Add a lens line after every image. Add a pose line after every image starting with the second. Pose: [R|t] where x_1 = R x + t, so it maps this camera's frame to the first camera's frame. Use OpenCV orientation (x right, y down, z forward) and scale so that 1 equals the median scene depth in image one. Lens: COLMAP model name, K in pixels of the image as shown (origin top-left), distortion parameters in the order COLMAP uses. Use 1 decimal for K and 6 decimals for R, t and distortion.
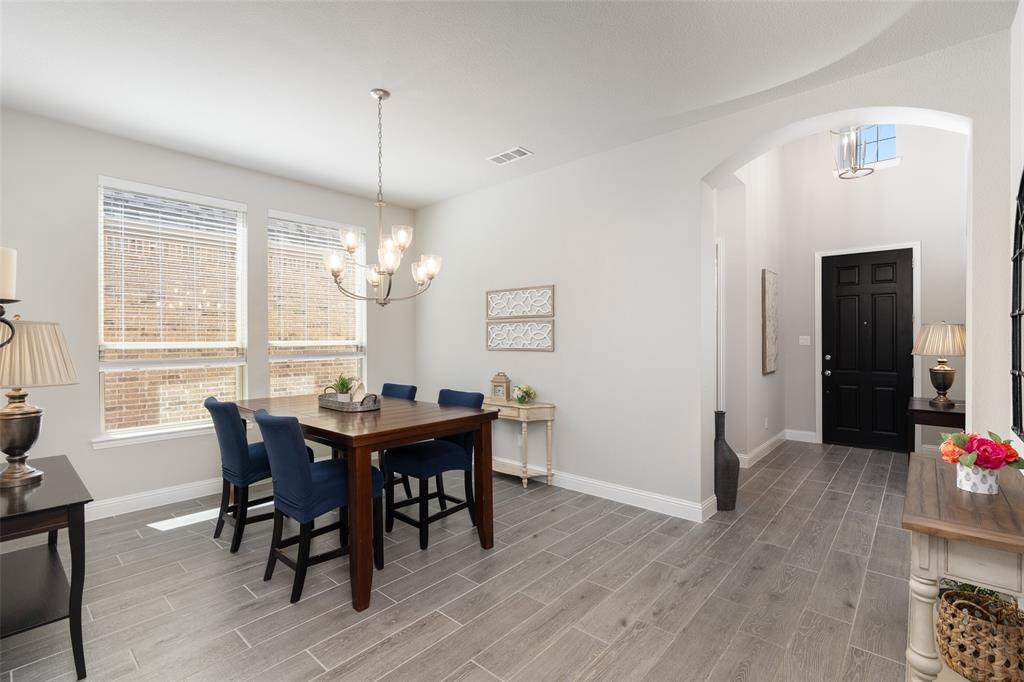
lens RADIAL K [[466.9, 0, 510.5], [0, 466.9, 342.8], [0, 0, 1]] dist [-0.003118, 0.000018]
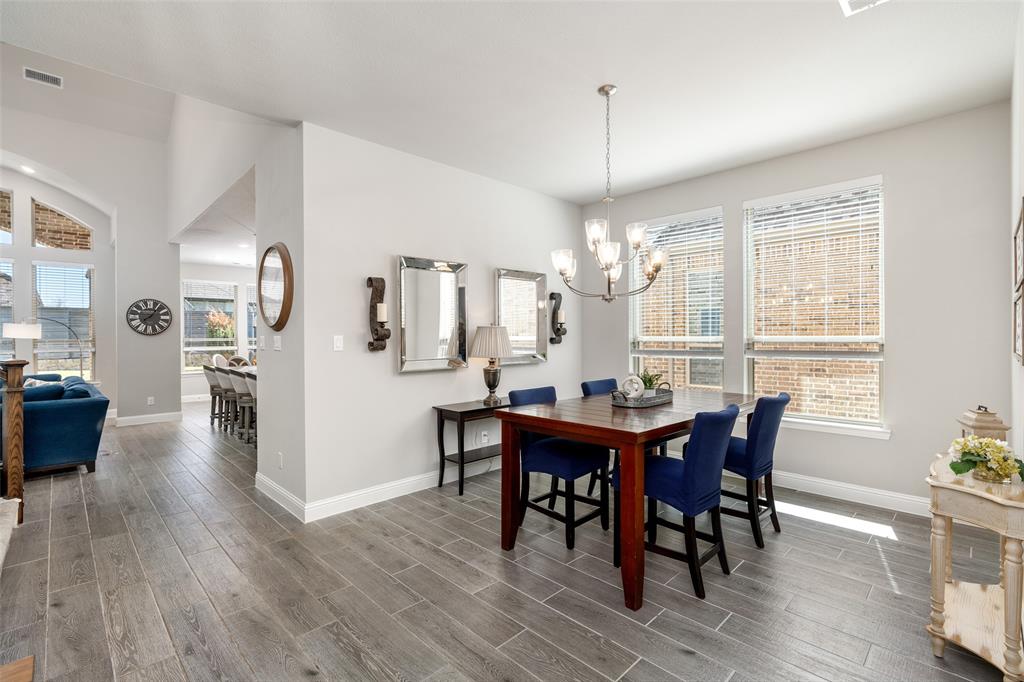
lens RADIAL K [[466.9, 0, 514.8], [0, 466.9, 336.1], [0, 0, 1]] dist [-0.003118, 0.000018]
pose [[-0.060346, 0.006962, -0.998153, 0.377692], [-0.004481, 0.999964, 0.007245, -0.006370], [0.998167, 0.004910, -0.060313, 0.442590]]
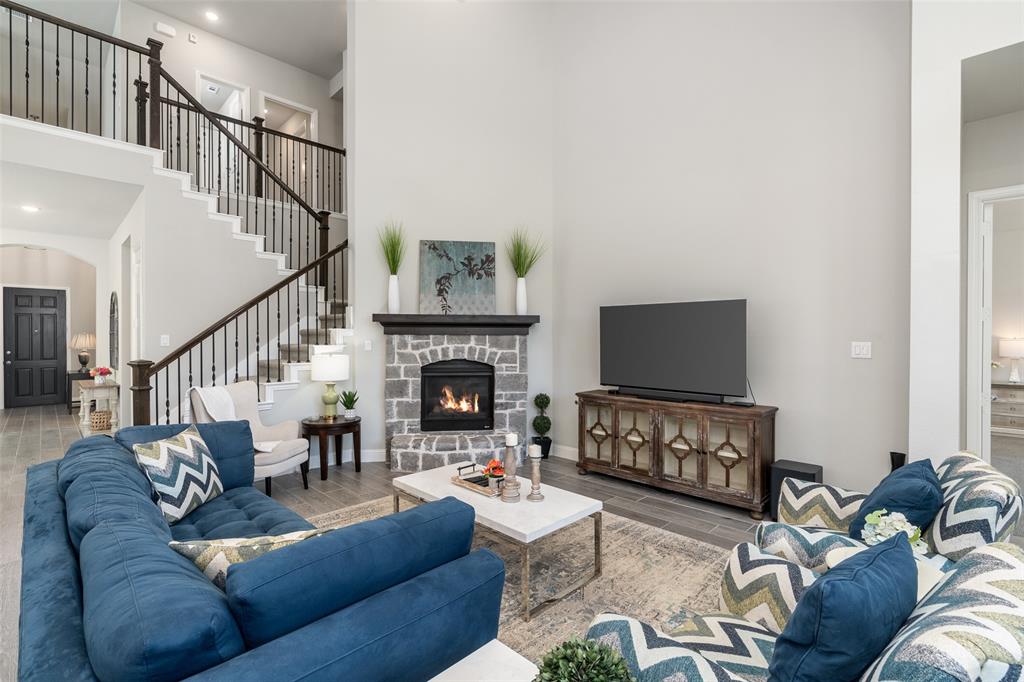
lens RADIAL K [[466.9, 0, 515.2], [0, 466.9, 339.2], [0, 0, 1]] dist [-0.003118, 0.000018]
pose [[0.056071, -0.000440, 0.998427, -0.229289], [0.009930, 0.999951, -0.000117, 0.001117], [-0.998377, 0.009921, 0.056073, -0.229582]]
